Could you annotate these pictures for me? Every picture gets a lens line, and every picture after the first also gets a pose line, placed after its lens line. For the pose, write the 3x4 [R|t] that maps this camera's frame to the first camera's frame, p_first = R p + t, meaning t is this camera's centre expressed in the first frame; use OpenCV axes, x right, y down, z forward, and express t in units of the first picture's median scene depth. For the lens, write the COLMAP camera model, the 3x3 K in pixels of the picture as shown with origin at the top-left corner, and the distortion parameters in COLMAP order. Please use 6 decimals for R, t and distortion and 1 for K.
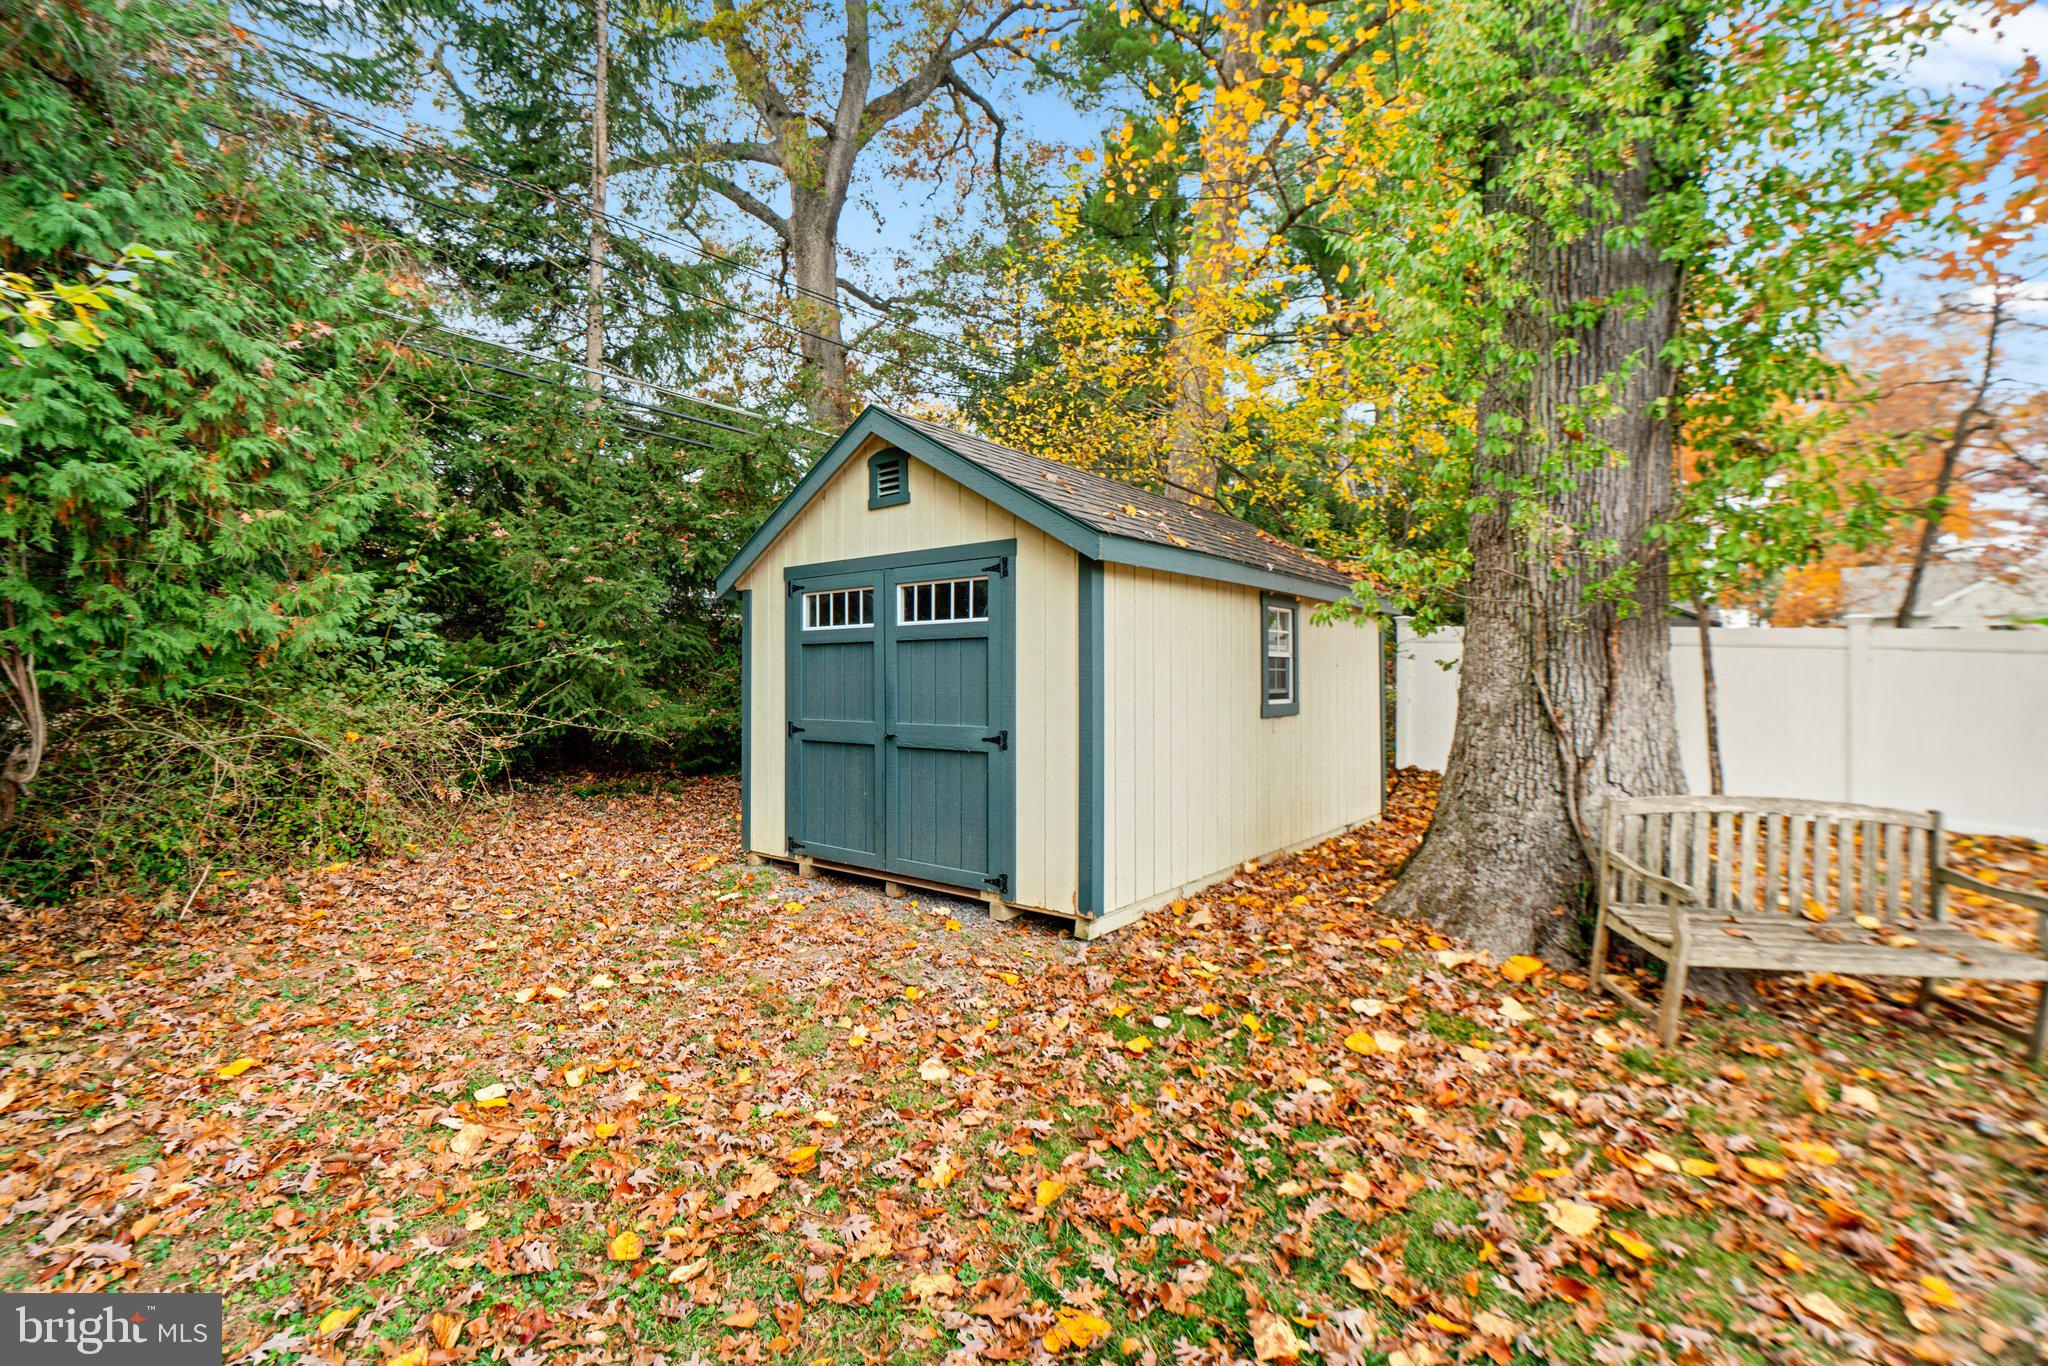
lens RADIAL K [[922.4, 0, 1024.0], [0, 922.4, 683.0], [0, 0, 1]] dist [0.000860, 0.000016]
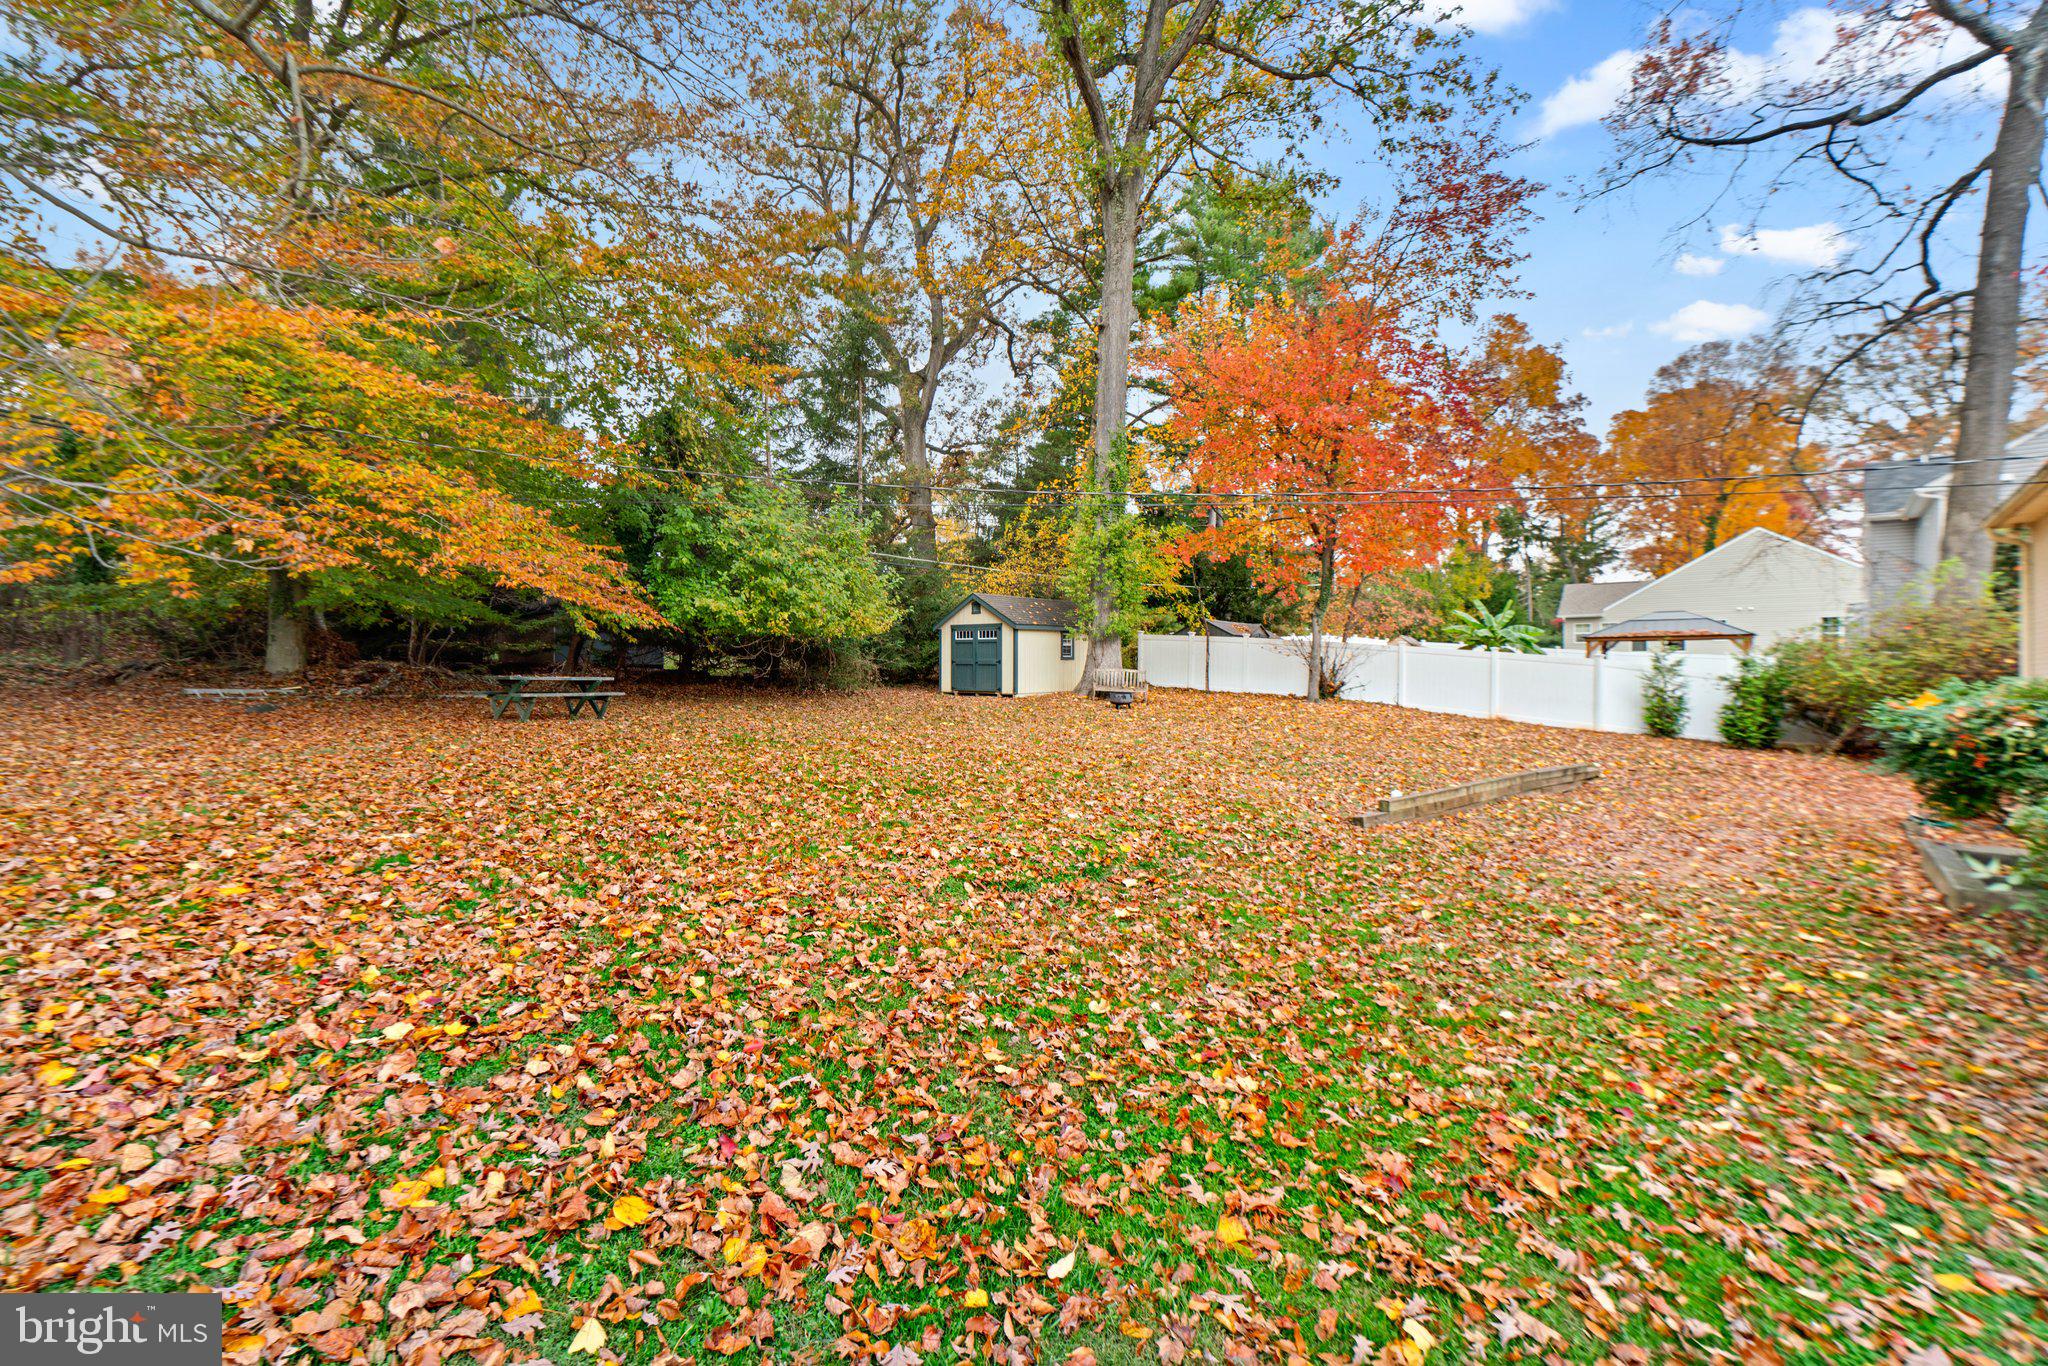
lens RADIAL K [[922.4, 0, 1024.0], [0, 922.4, 683.0], [0, 0, 1]] dist [0.000860, 0.000016]
pose [[0.999670, 0.004275, -0.025314, 0.216910], [-0.003574, 0.999611, 0.027657, 0.030171], [0.025423, -0.027558, 0.999297, -3.681555]]
